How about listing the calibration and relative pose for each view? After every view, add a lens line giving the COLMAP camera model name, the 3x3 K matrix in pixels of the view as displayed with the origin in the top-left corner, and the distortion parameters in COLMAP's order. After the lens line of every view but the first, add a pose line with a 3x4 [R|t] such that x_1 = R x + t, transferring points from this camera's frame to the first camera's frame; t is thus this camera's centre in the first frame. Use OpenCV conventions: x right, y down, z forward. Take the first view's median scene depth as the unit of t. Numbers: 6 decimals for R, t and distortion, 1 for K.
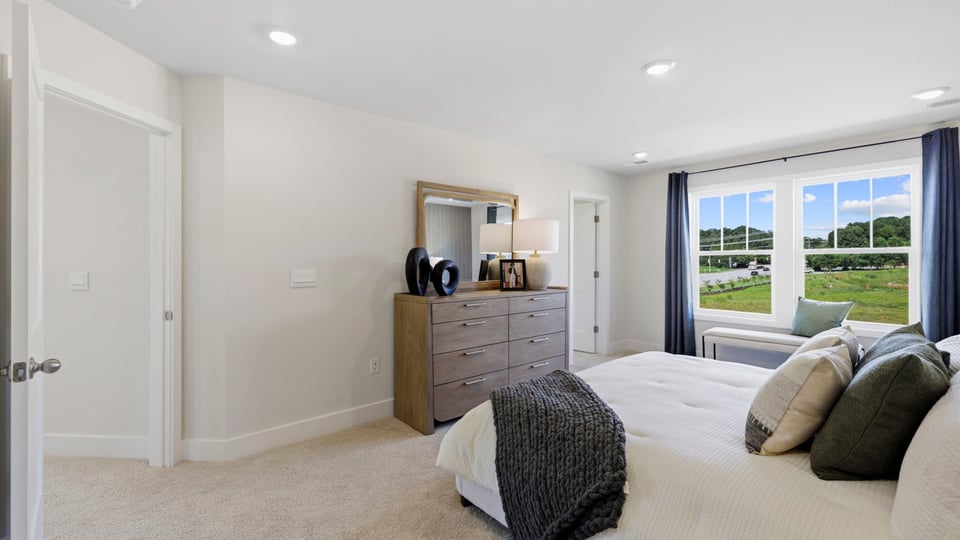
lens RADIAL K [[402.1, 0, 476.5], [0, 402.1, 261.2], [0, 0, 1]] dist [0.003243, 0.000200]
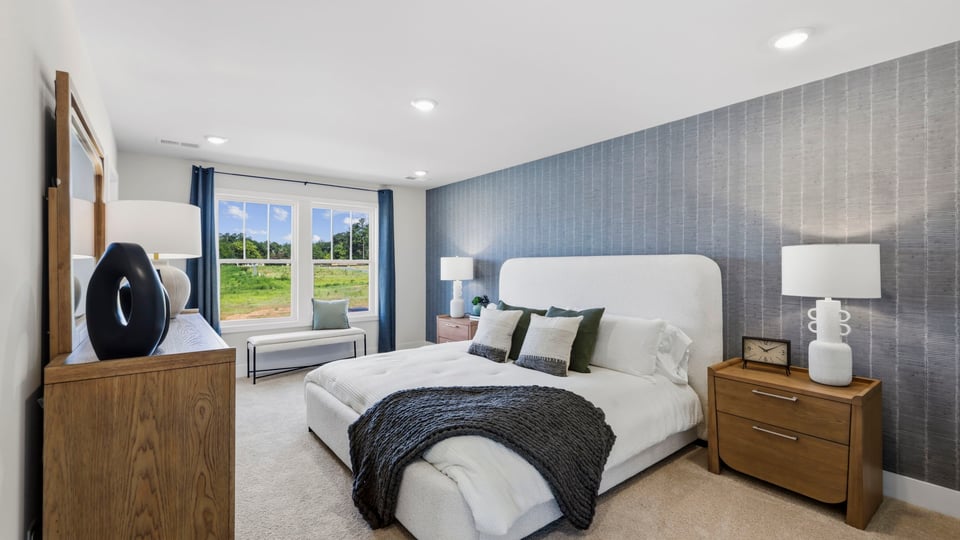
lens RADIAL K [[402.1, 0, 475.6], [0, 402.1, 266.5], [0, 0, 1]] dist [0.003243, 0.000200]
pose [[0.052452, 0.002485, 0.998620, -0.389085], [0.006576, 0.999974, -0.002834, -0.002038], [-0.998602, 0.006716, 0.052434, 0.445236]]
